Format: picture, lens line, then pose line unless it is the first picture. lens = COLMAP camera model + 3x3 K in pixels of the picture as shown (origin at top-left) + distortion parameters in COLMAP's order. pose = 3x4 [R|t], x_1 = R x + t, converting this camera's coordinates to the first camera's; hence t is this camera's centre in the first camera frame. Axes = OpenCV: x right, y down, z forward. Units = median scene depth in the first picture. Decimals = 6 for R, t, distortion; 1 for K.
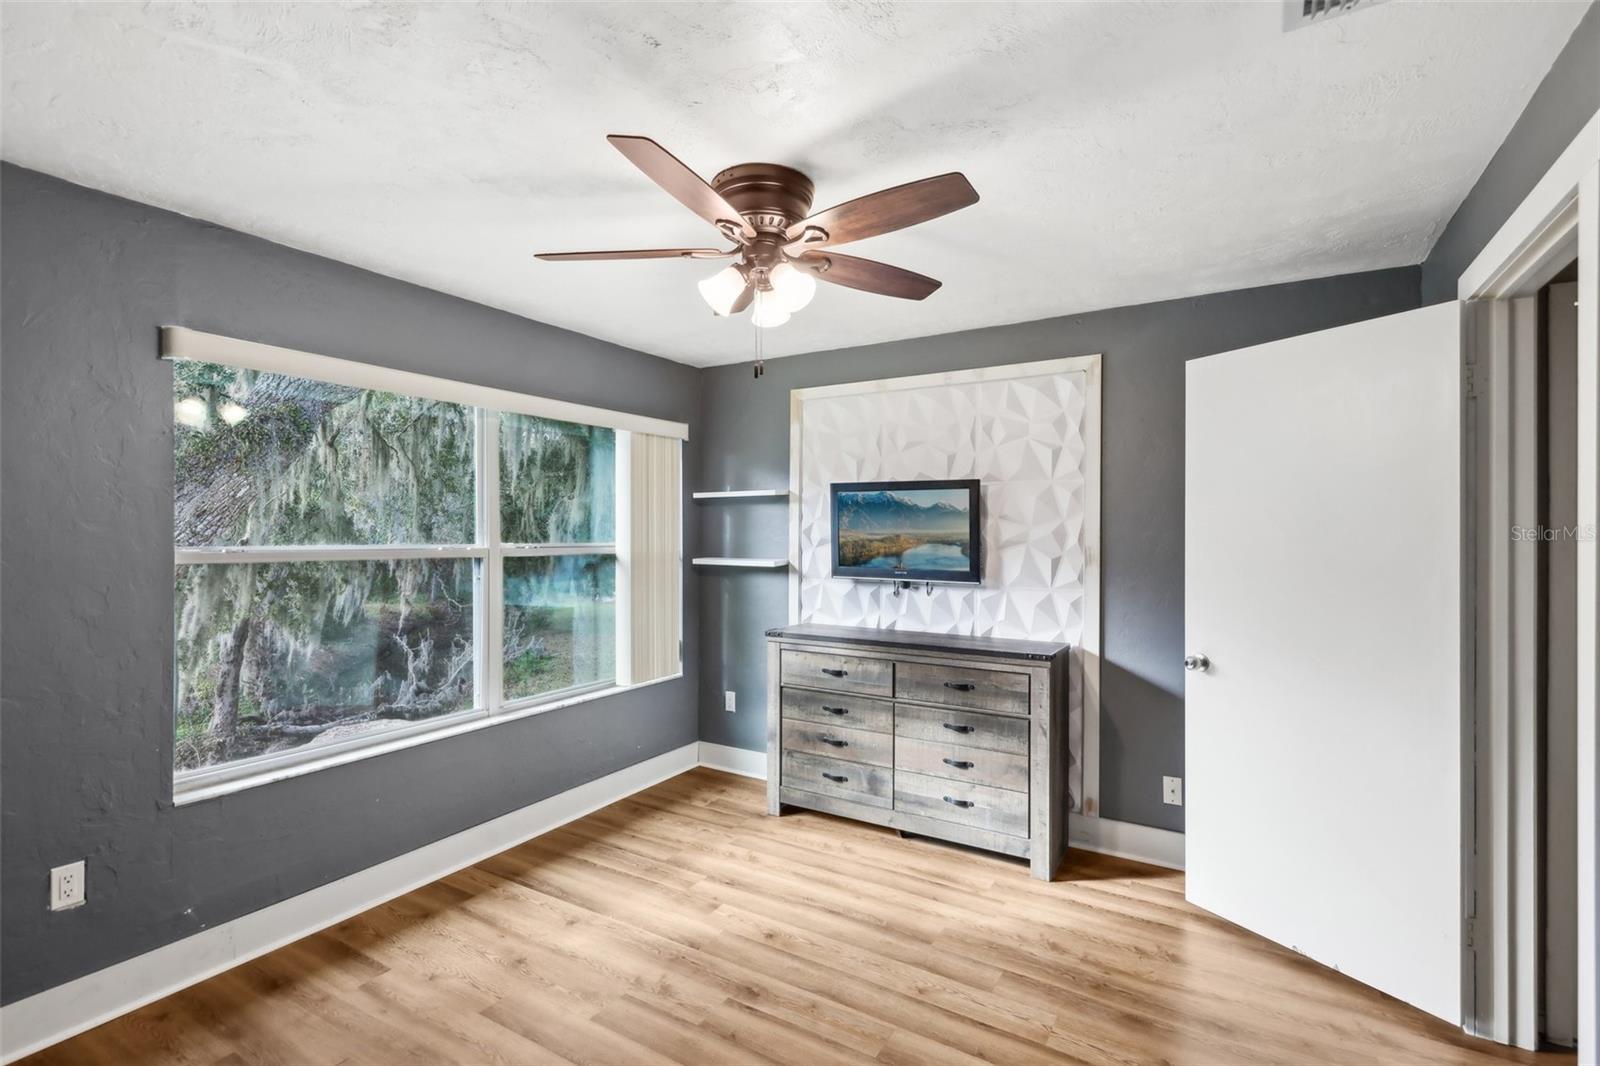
lens RADIAL K [[736.1, 0, 798.1], [0, 736.1, 534.6], [0, 0, 1]] dist [0.000550, -0.000964]
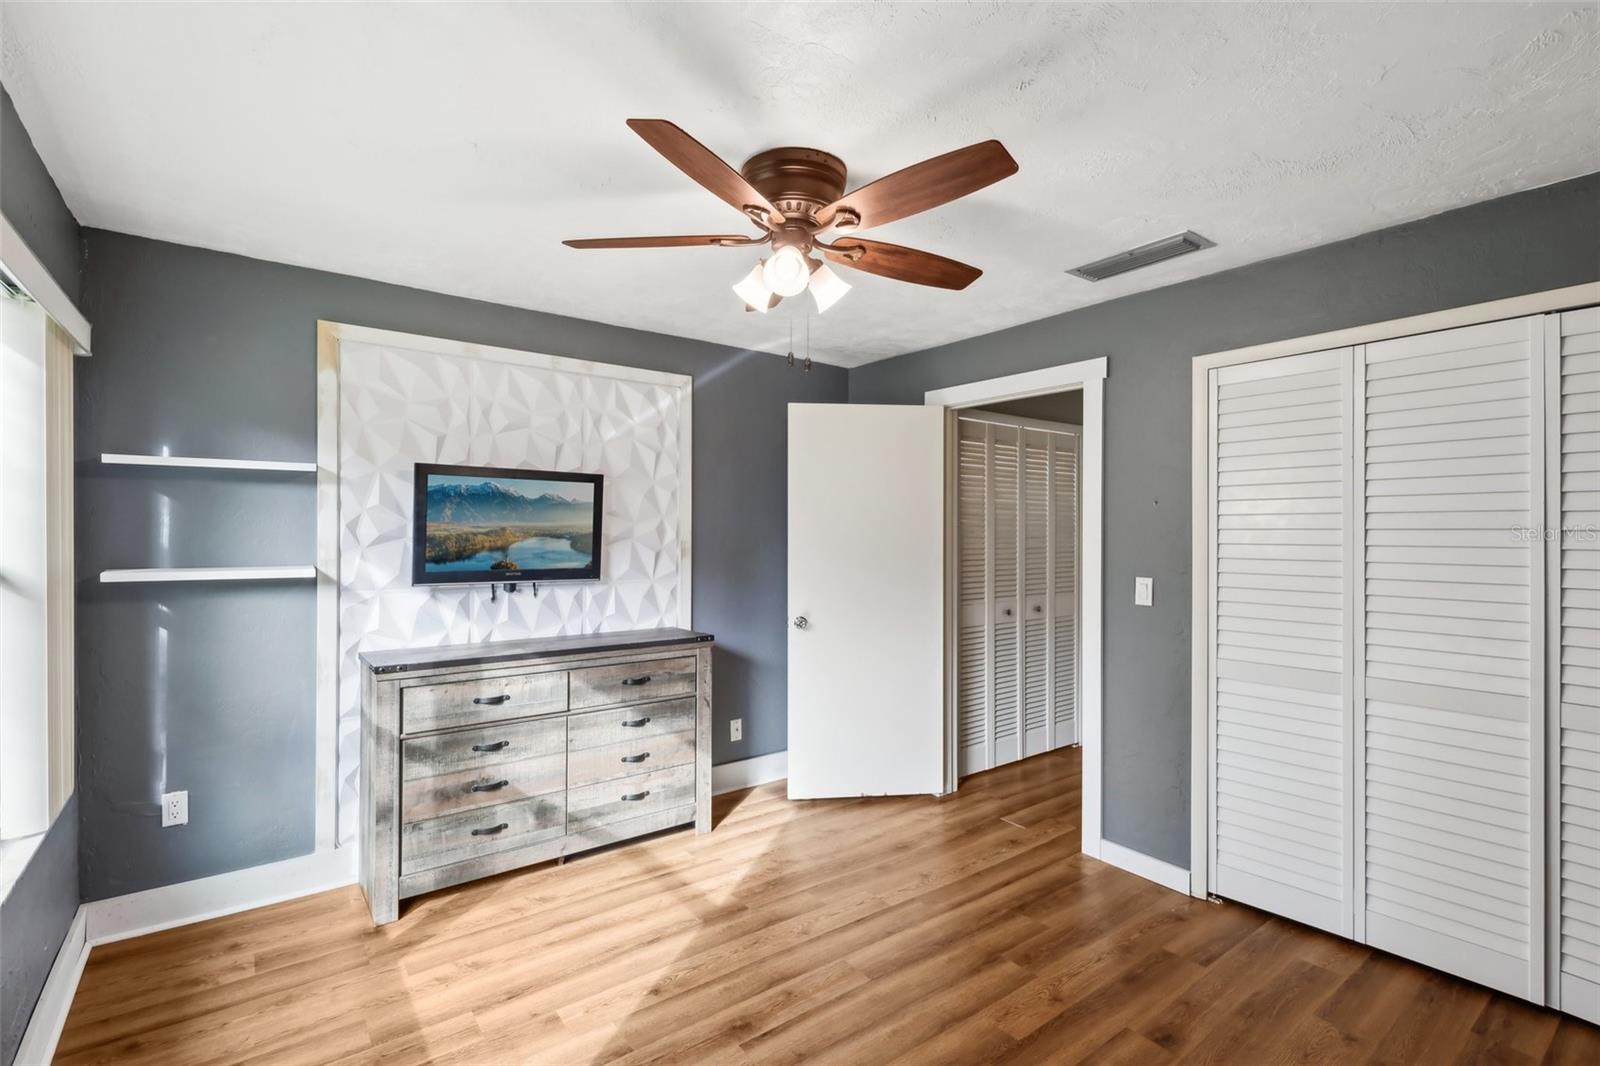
lens RADIAL K [[736.1, 0, 798.1], [0, 736.1, 534.6], [0, 0, 1]] dist [0.000550, -0.000964]
pose [[0.362721, -0.003960, 0.931889, -0.605160], [-0.002590, 0.999983, 0.005258, -0.000137], [-0.931894, -0.004321, 0.362704, 0.407492]]
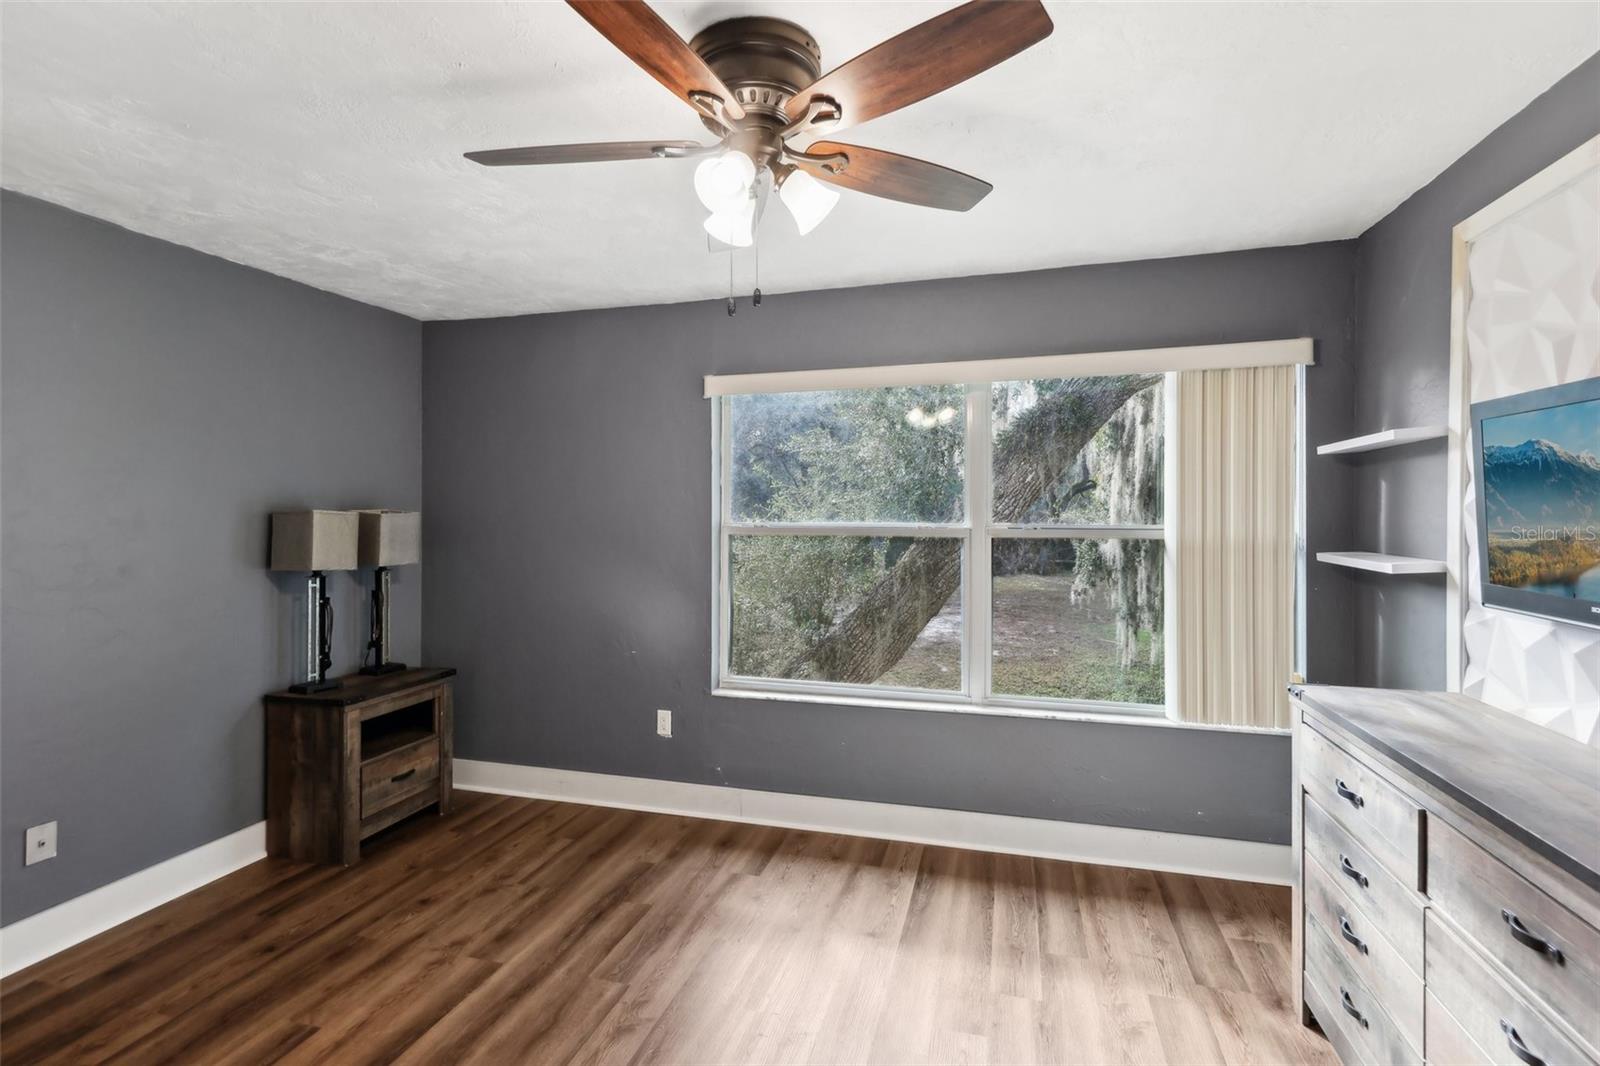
lens RADIAL K [[733.7, 0, 796.2], [0, 733.7, 518.4], [0, 0, 1]] dist [0.003437, -0.000370]
pose [[0.261890, 0.005773, -0.965080, 0.442399], [0.000815, 0.999980, 0.006202, -0.000636], [0.965097, -0.002411, 0.261881, 0.533927]]
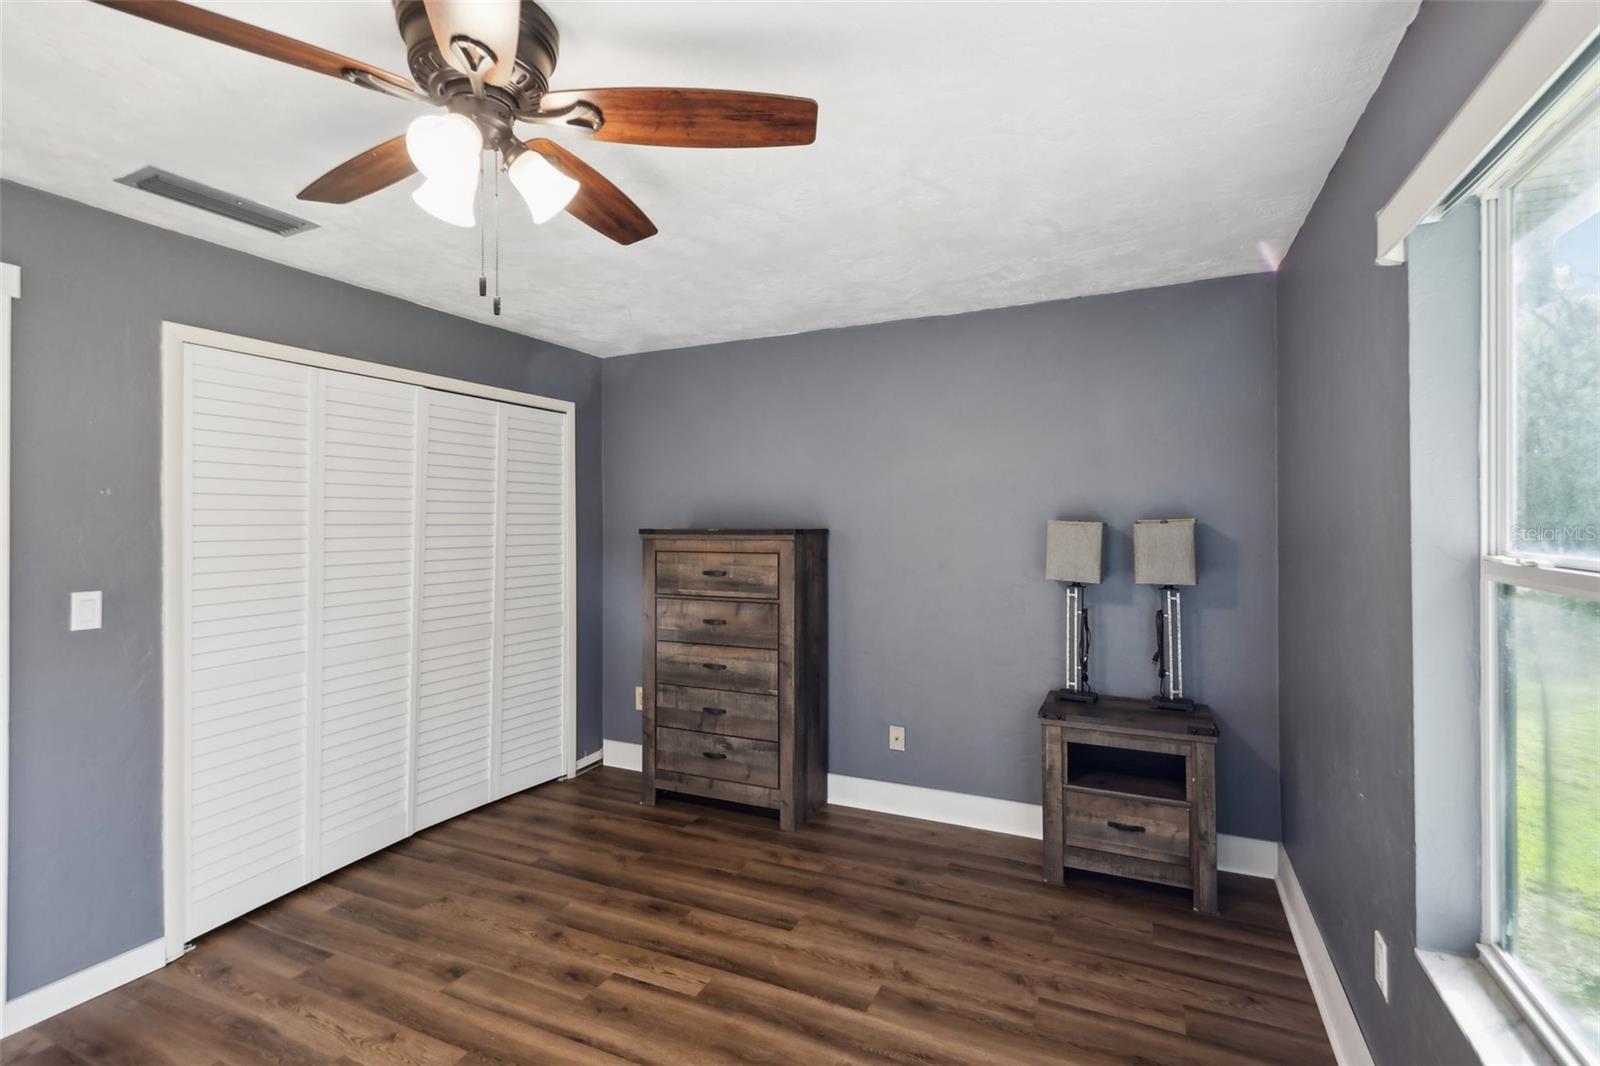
lens RADIAL K [[731.7, 0, 800.7], [0, 731.7, 514.2], [0, 0, 1]] dist [0.002814, -0.000184]
pose [[-0.992912, 0.001582, -0.118844, -0.166862], [0.002591, 0.999962, -0.008337, -0.006705], [0.118827, -0.008586, -0.992878, 1.082225]]
